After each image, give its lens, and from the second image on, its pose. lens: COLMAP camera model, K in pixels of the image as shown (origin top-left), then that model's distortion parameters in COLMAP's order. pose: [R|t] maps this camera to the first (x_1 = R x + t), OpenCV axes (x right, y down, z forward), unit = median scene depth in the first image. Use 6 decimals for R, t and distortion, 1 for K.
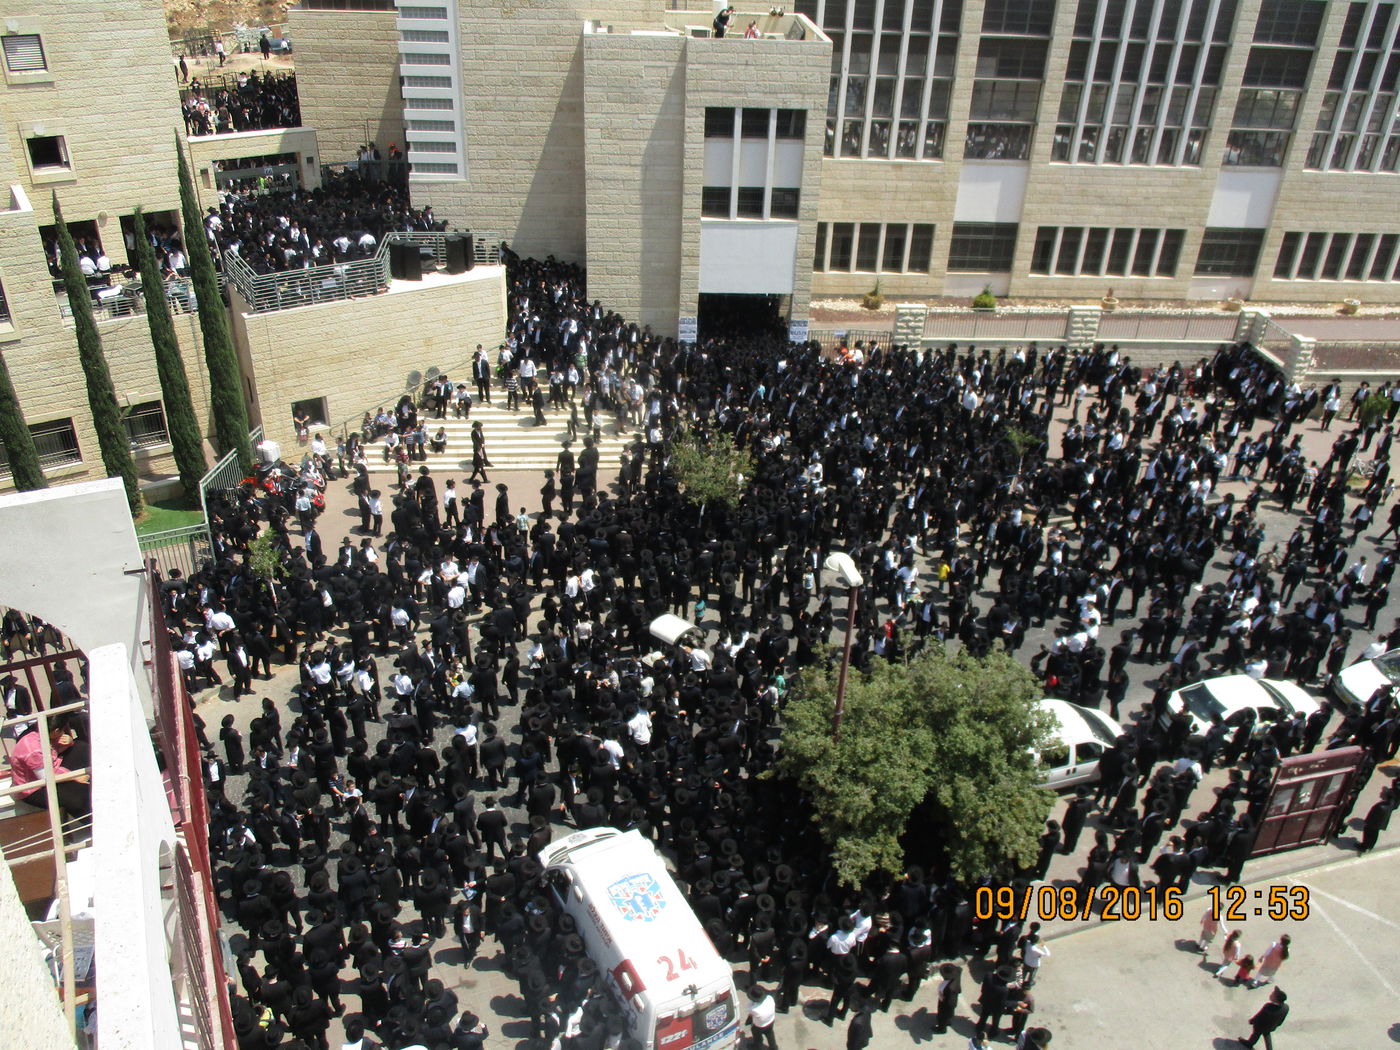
lens RADIAL K [[1187.0, 0, 699.0], [0, 1187.0, 506.7], [0, 0, 1]] dist [-0.011380, -0.000105]
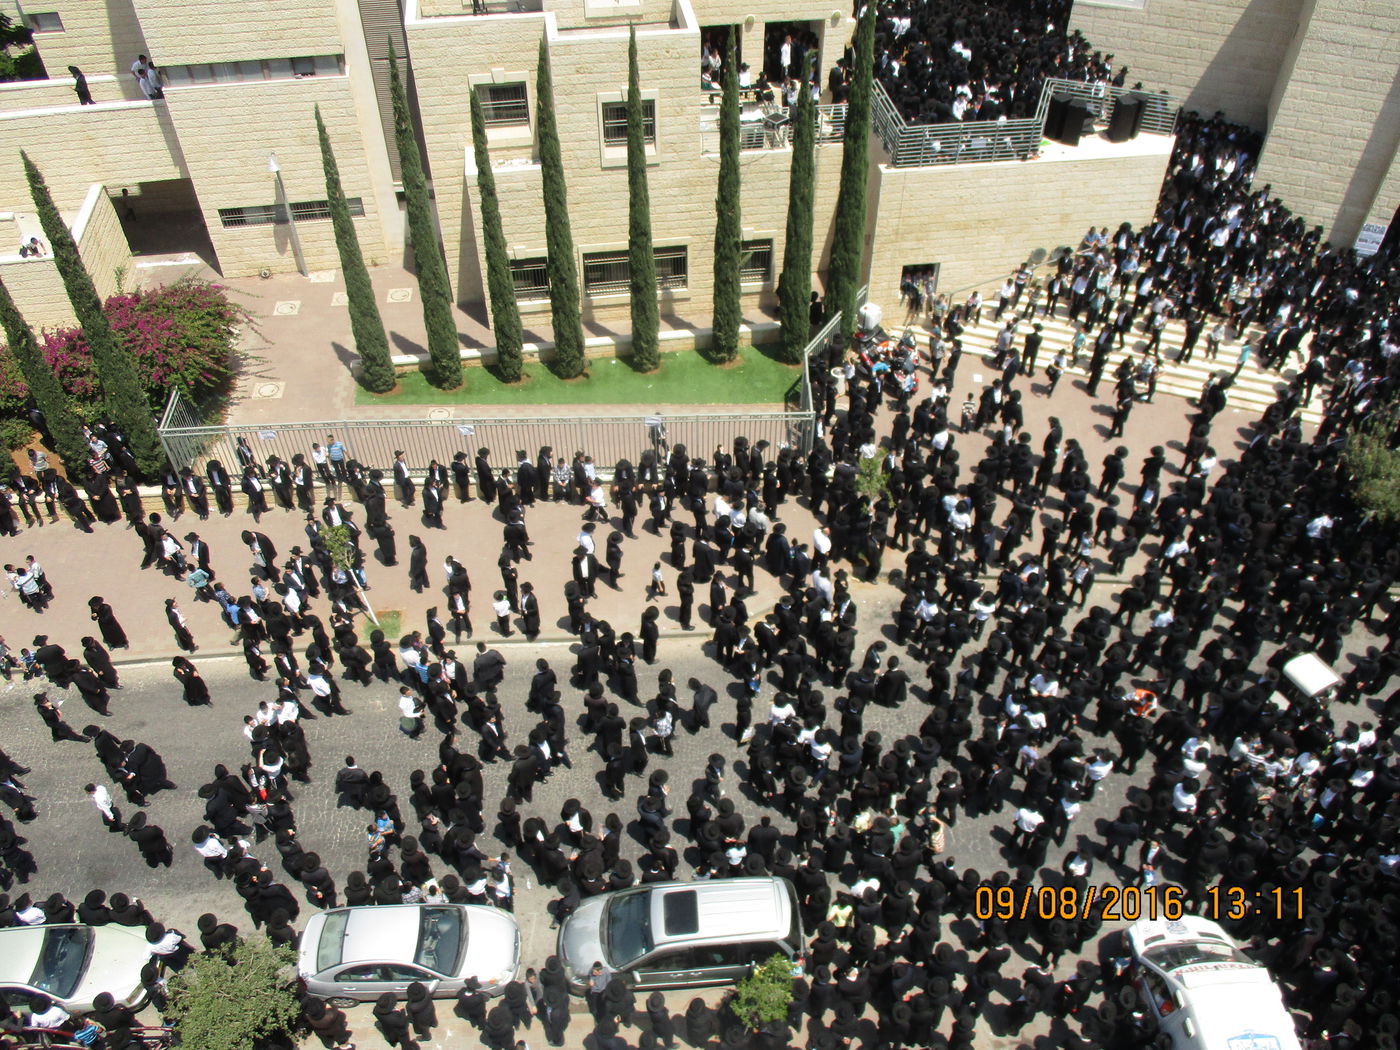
lens RADIAL K [[1189.9, 0, 698.2], [0, 1189.9, 508.9], [0, 0, 1]] dist [-0.016304, 0.007089]
pose [[0.917465, 0.263522, -0.298019, -0.145838], [-0.181373, 0.943828, 0.276210, -0.118600], [0.354066, -0.199360, 0.913725, 0.058027]]
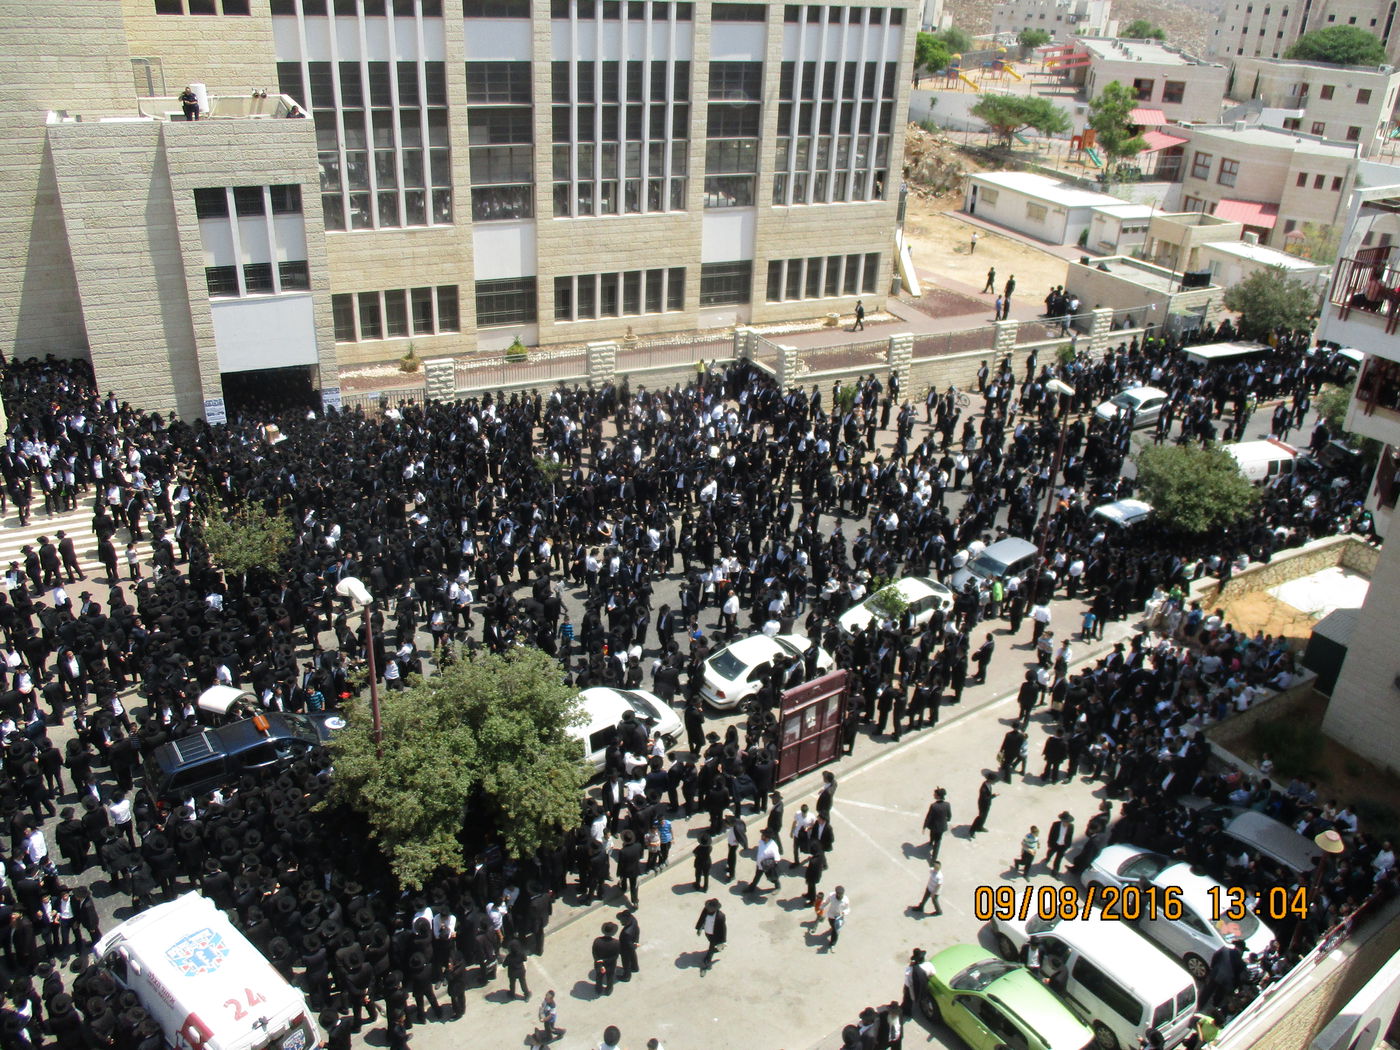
lens RADIAL K [[1189.9, 0, 698.2], [0, 1189.9, 508.9], [0, 0, 1]] dist [-0.016304, 0.007089]
pose [[0.935101, -0.157235, 0.317589, 0.041101], [0.176211, 0.983840, -0.031744, 0.033253], [-0.307466, 0.085647, 0.947697, -0.052350]]
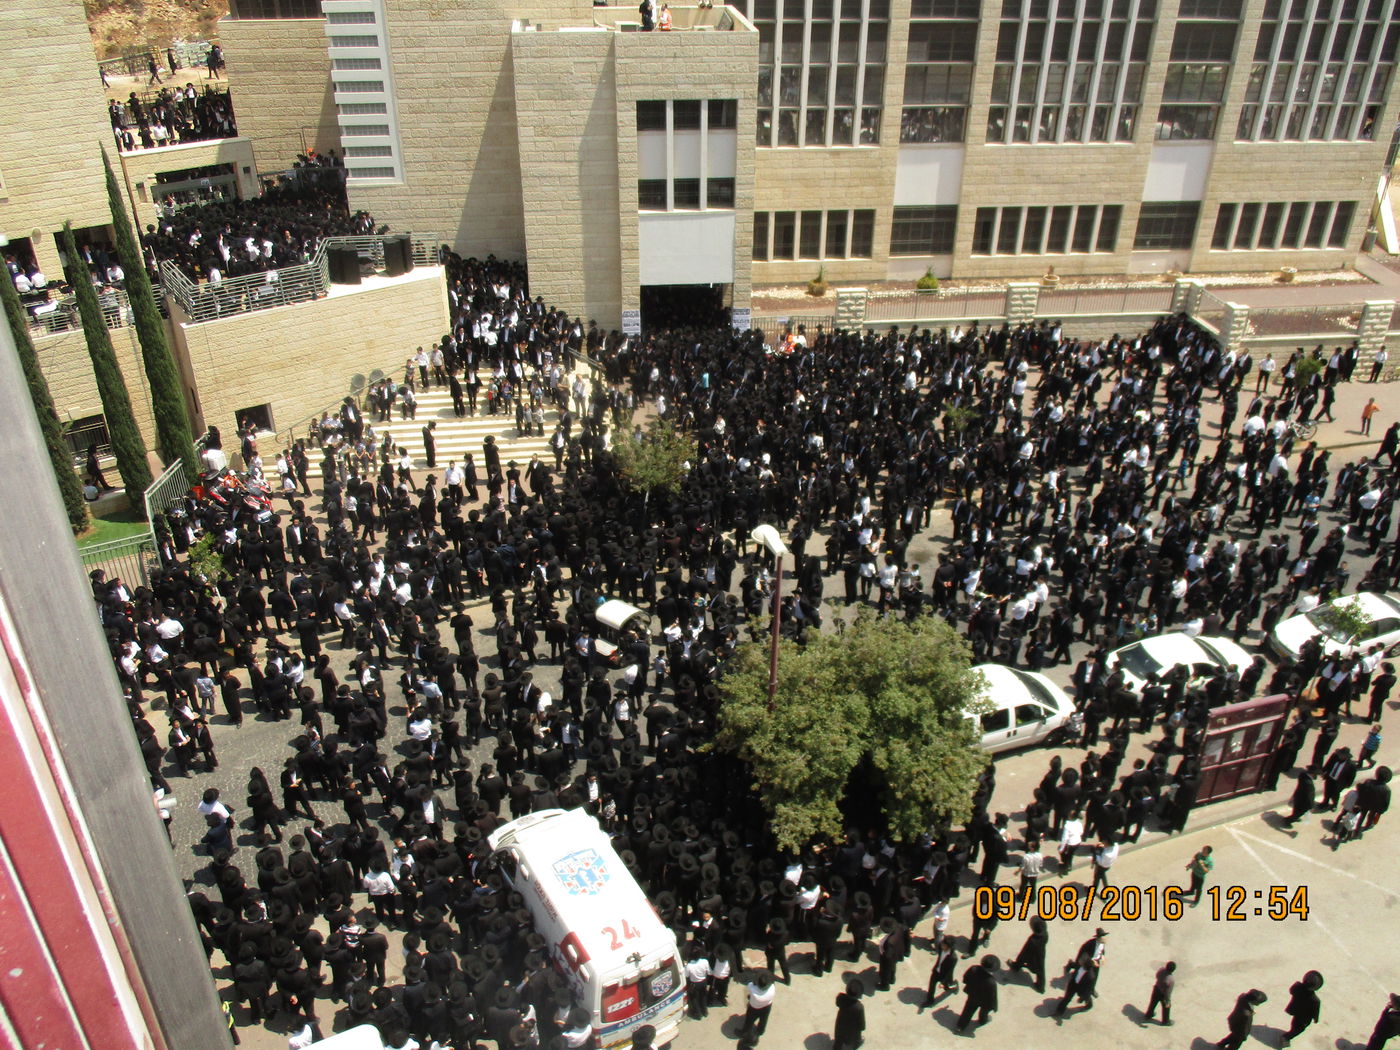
lens RADIAL K [[1193.3, 0, 697.9], [0, 1193.3, 508.2], [0, 0, 1]] dist [-0.016858, 0.005639]
pose [[0.998769, -0.045374, 0.020024, 0.020376], [0.045383, 0.998970, -0.000028, 0.010745], [-0.020002, 0.000936, 0.999800, -0.012290]]
